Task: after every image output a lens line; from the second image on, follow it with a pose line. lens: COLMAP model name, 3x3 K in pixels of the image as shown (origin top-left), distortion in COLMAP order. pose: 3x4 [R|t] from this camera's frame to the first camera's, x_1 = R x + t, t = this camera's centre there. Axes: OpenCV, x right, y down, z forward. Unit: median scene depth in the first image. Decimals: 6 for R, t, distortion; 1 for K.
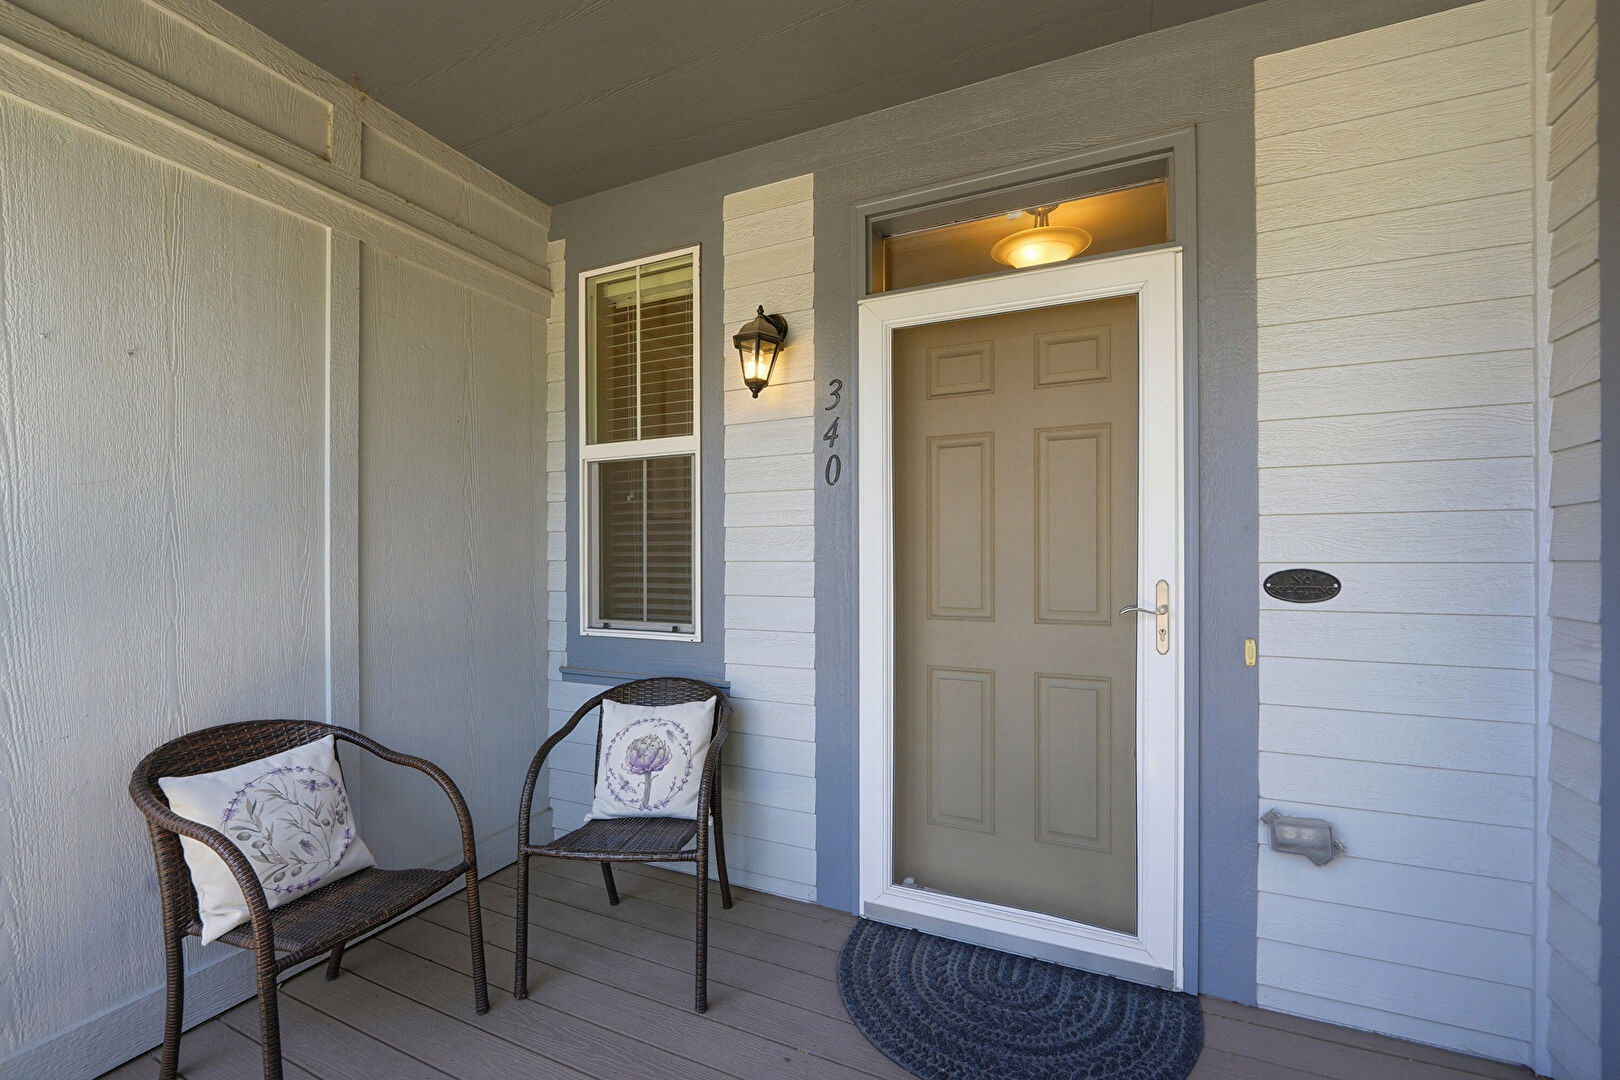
lens RADIAL K [[670.5, 0, 807.3], [0, 670.5, 543.5], [0, 0, 1]] dist [-0.009408, -0.000136]
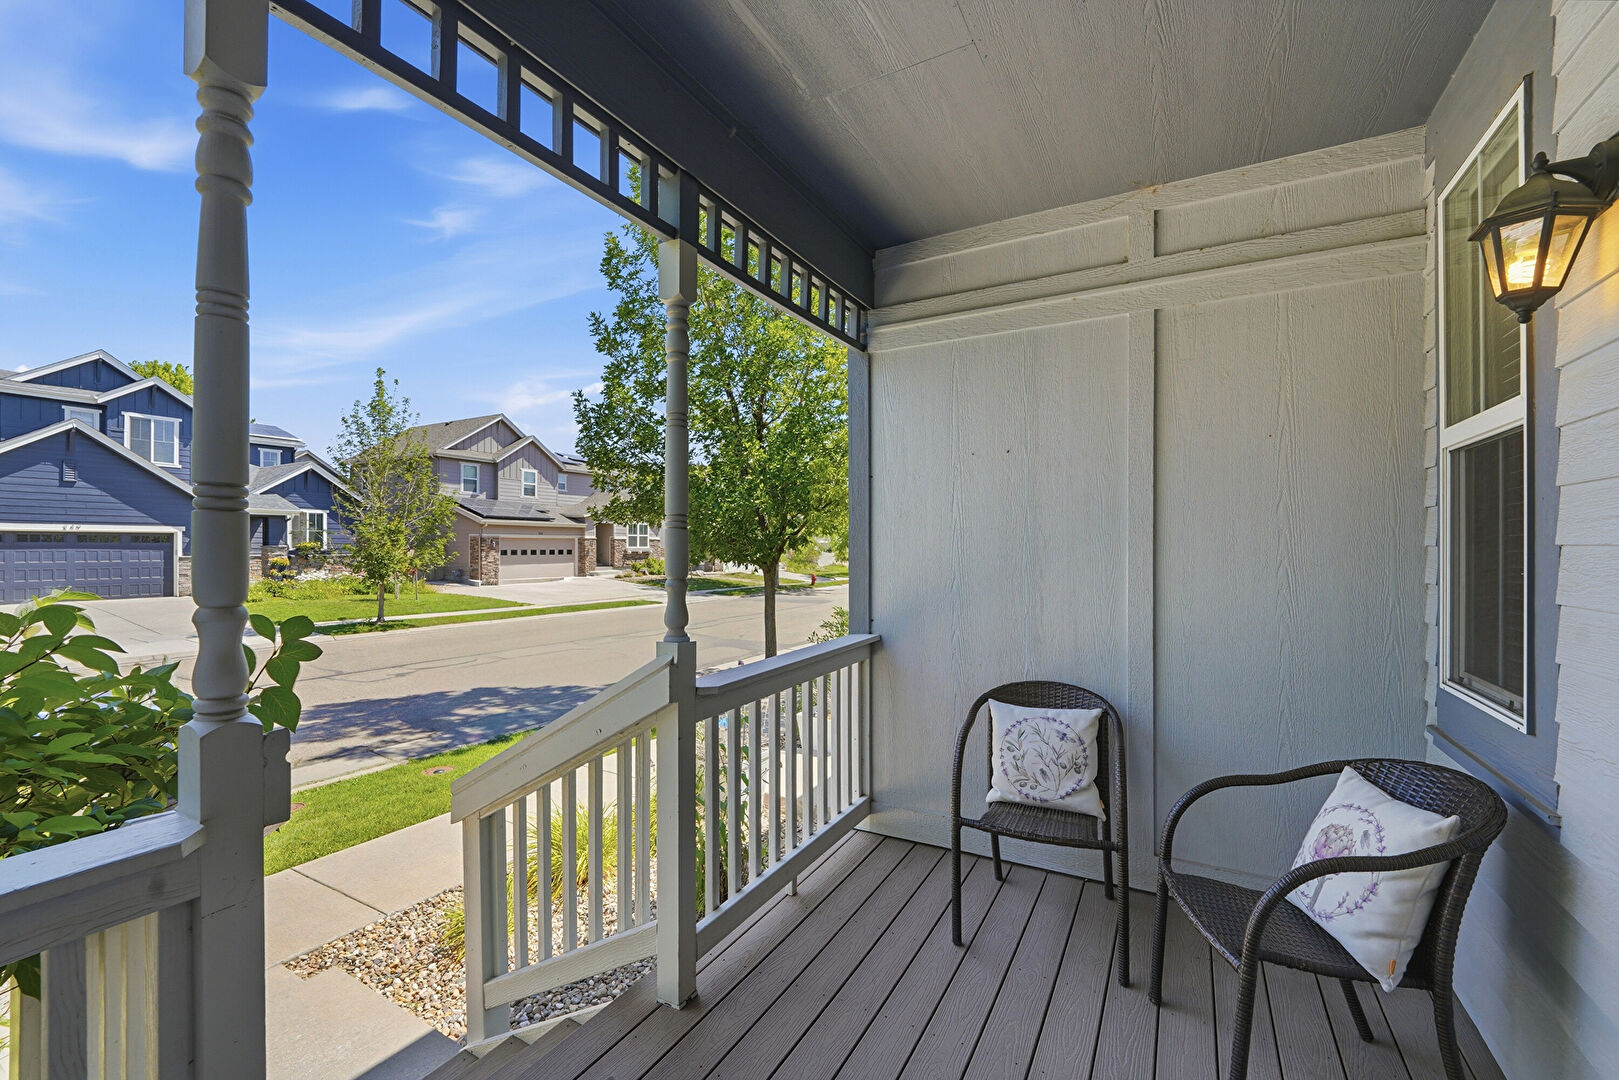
lens RADIAL K [[670.1, 0, 810.8], [0, 670.1, 551.6], [0, 0, 1]] dist [-0.009408, -0.000136]
pose [[-0.073680, 0.002379, -0.997279, 0.658444], [-0.002134, 0.999994, 0.002543, -0.025608], [0.997280, 0.002316, -0.073675, 0.549725]]
